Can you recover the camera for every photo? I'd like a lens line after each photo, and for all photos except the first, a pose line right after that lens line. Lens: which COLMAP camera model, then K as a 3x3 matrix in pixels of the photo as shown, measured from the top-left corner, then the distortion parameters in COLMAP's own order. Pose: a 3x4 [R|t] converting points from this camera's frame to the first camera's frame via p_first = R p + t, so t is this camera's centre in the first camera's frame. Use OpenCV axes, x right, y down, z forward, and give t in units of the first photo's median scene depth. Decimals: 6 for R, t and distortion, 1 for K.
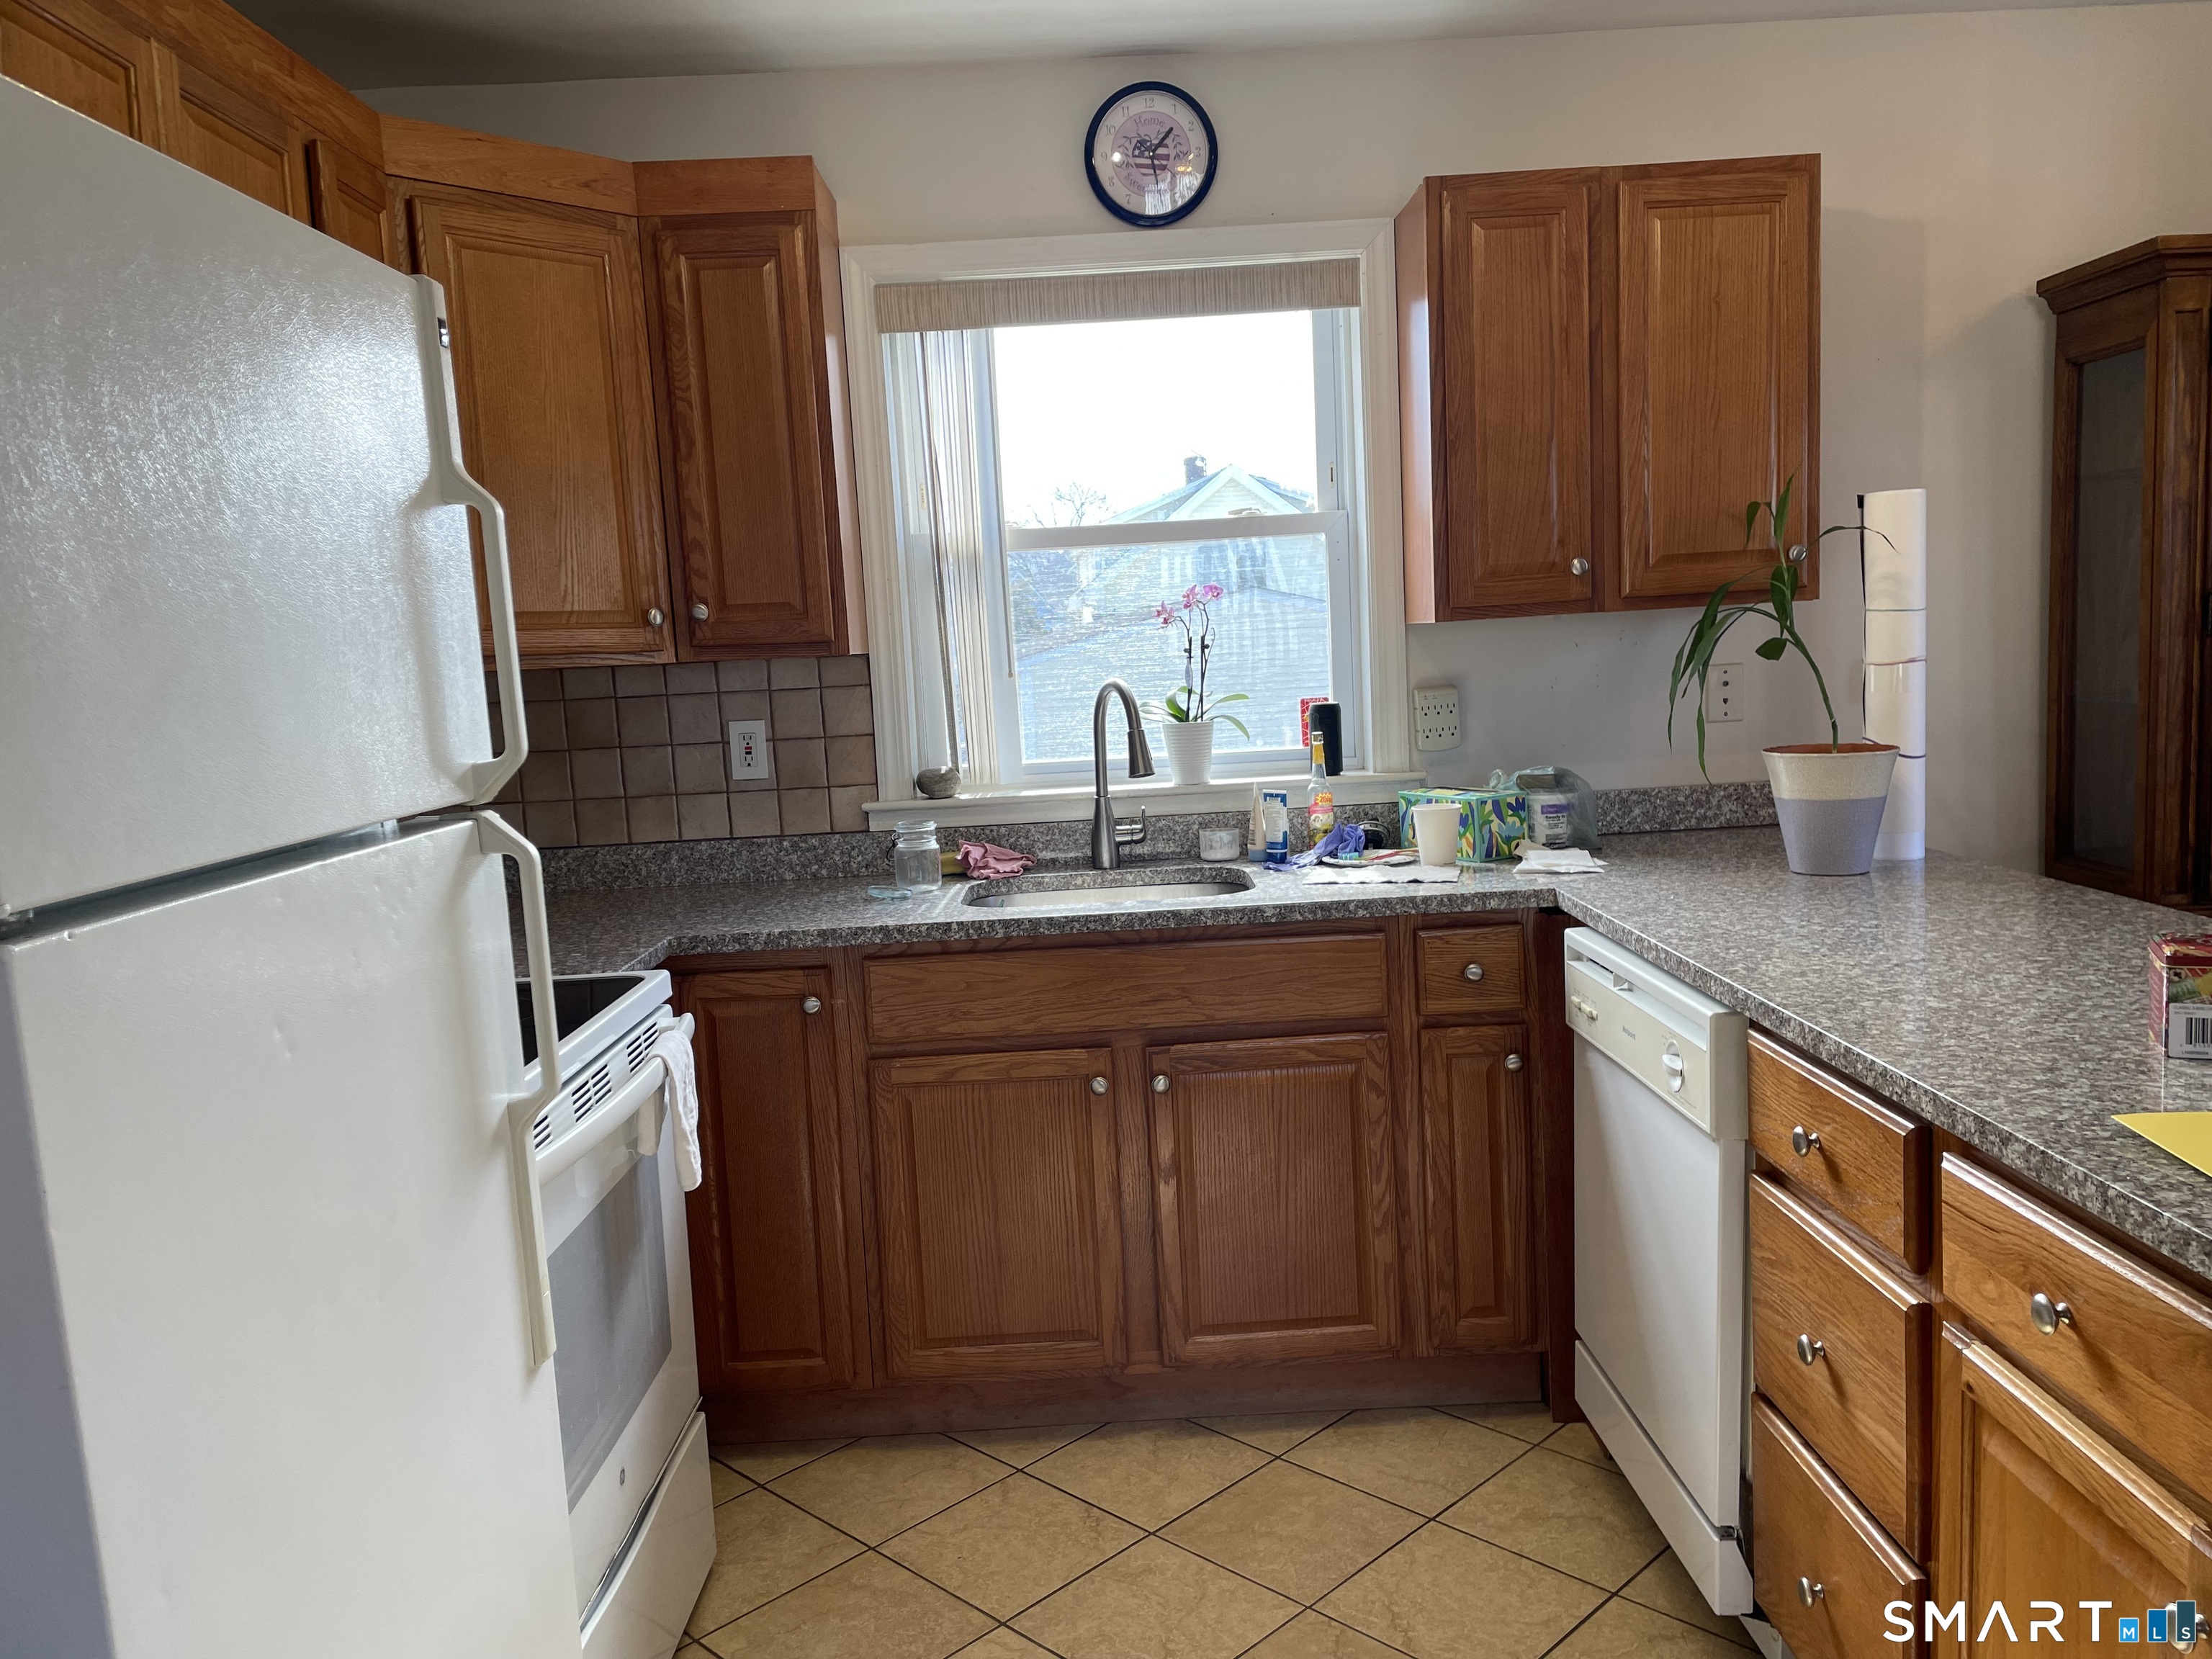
lens RADIAL K [[1608.3, 0, 1106.0], [0, 1608.3, 829.5], [0, 0, 1]] dist [0.057145, 0.000737]
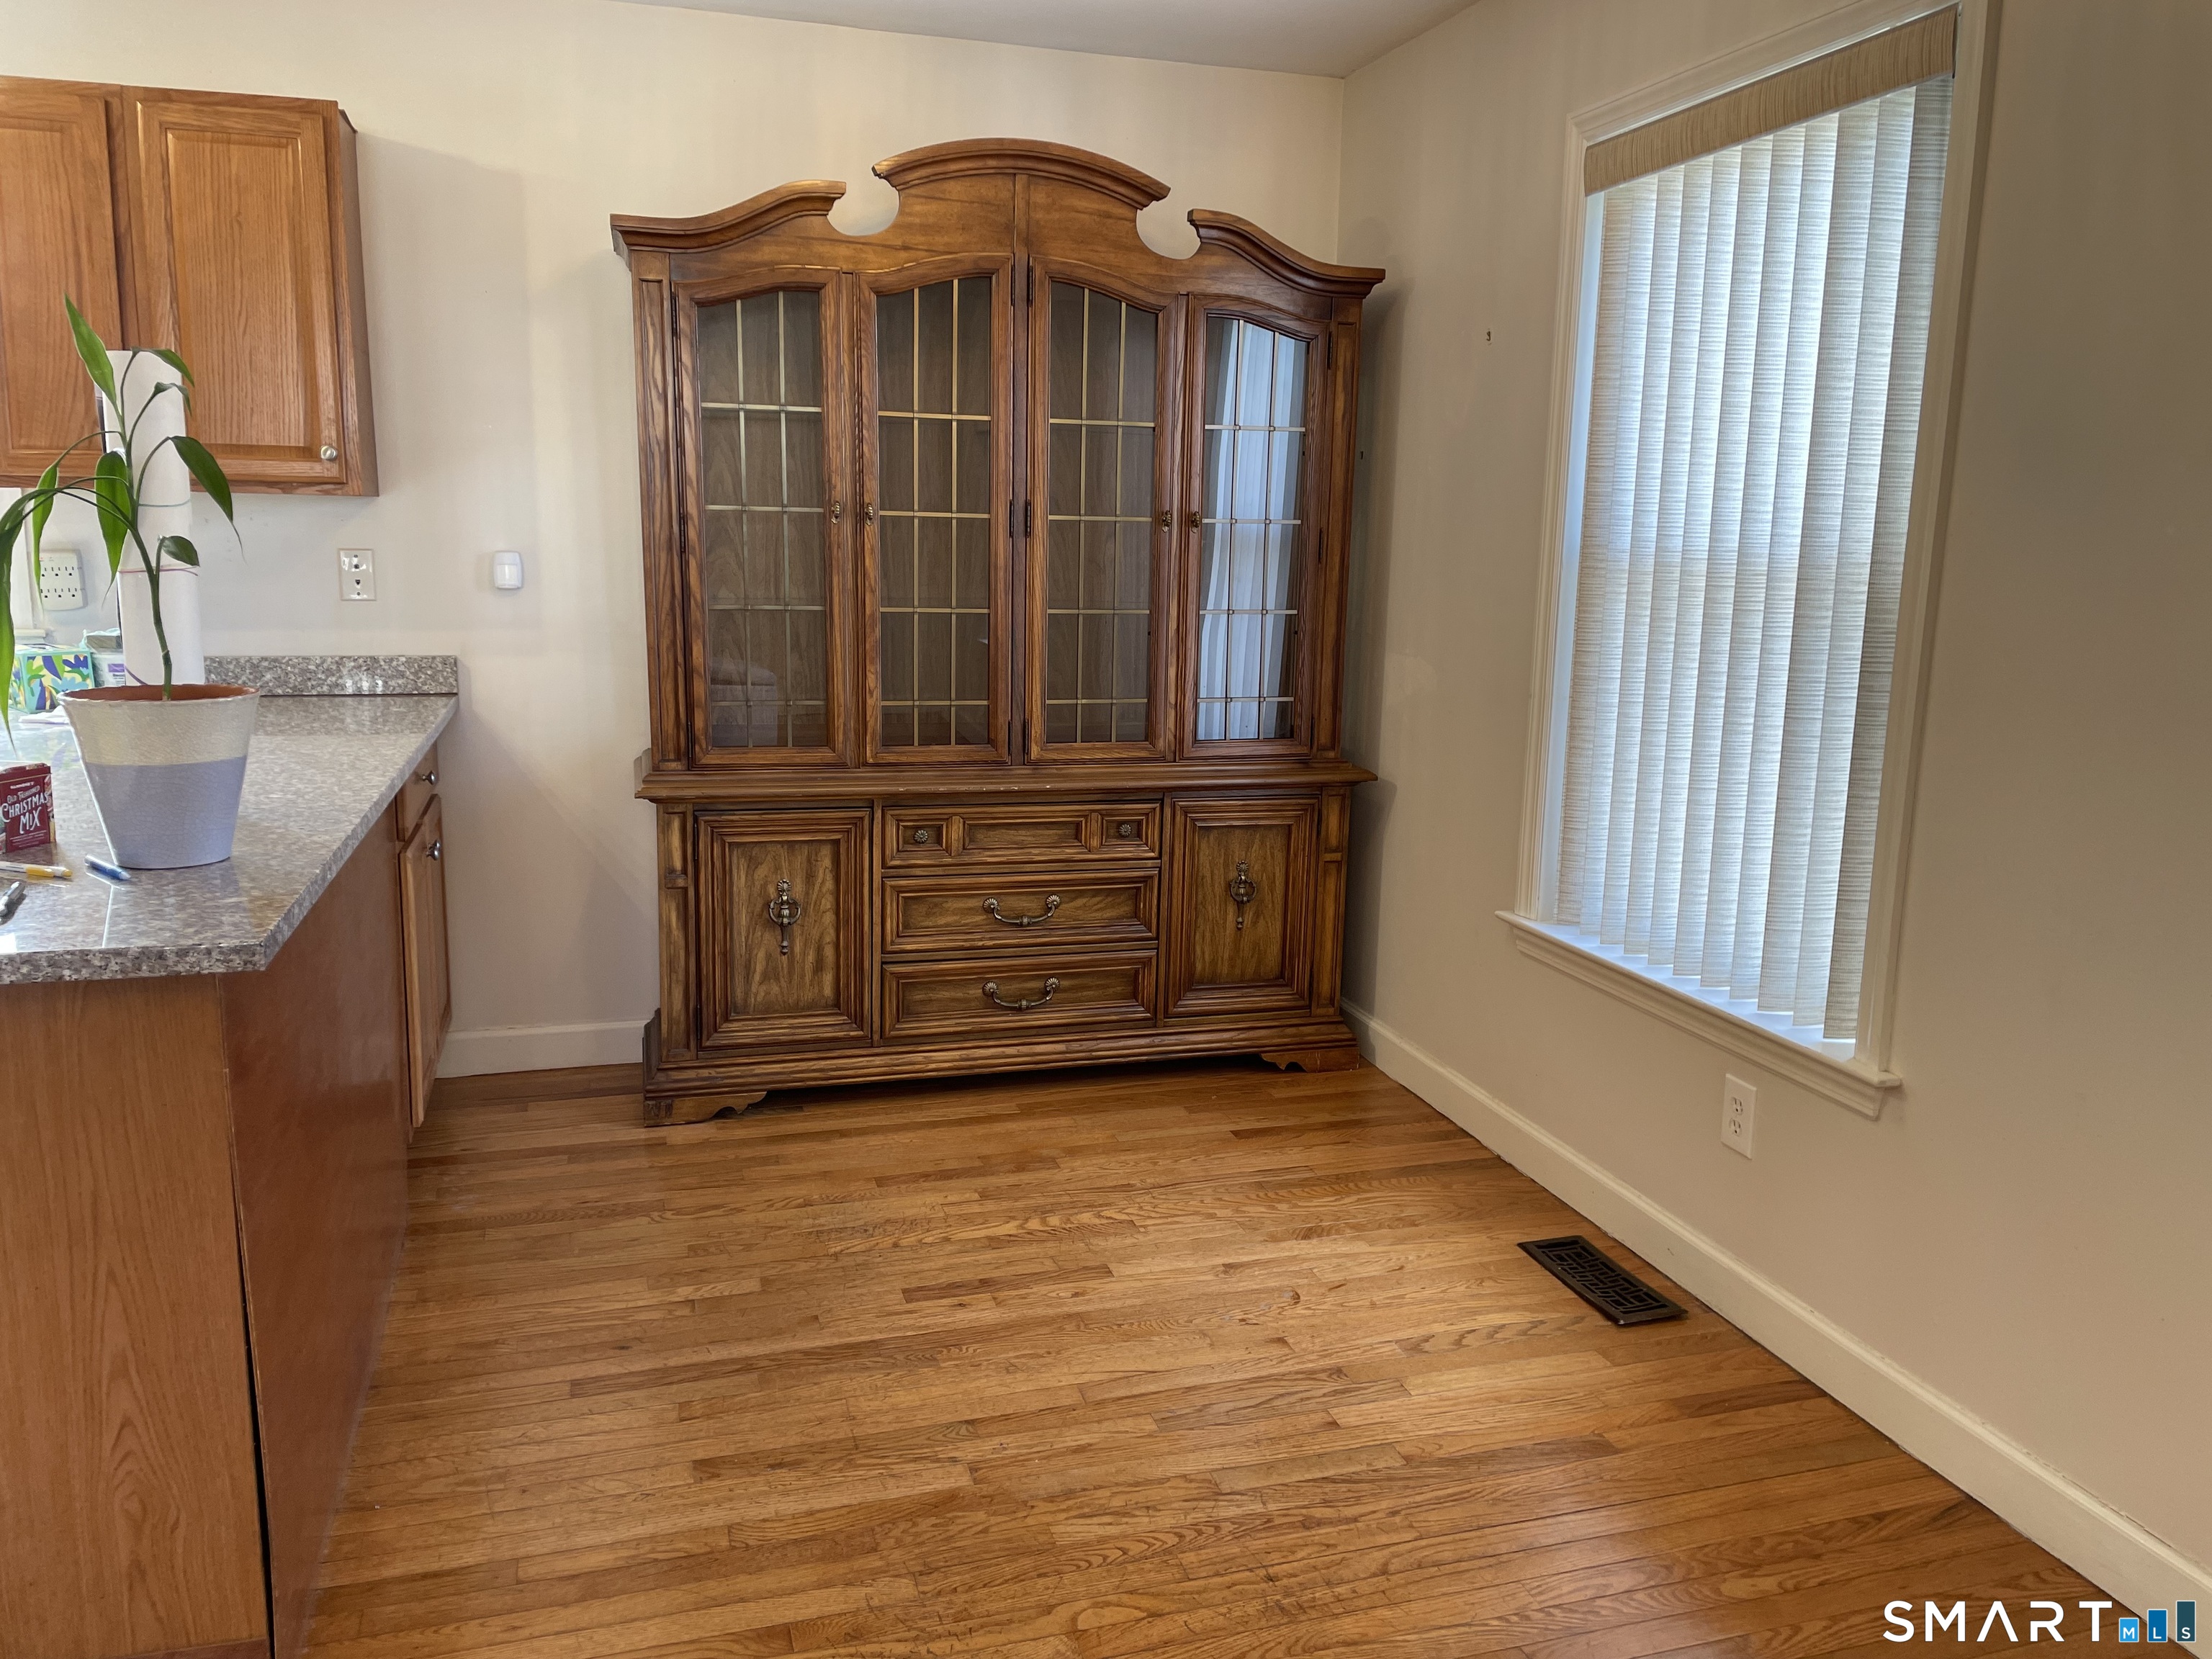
lens RADIAL K [[1645.9, 0, 1106.0], [0, 1645.9, 829.5], [0, 0, 1]] dist [0.110838, -0.135491]
pose [[0.963159, 0.020594, 0.268142, 0.632115], [-0.037463, 0.997616, 0.057949, 0.005864], [-0.266309, -0.065859, 0.961635, -0.296393]]
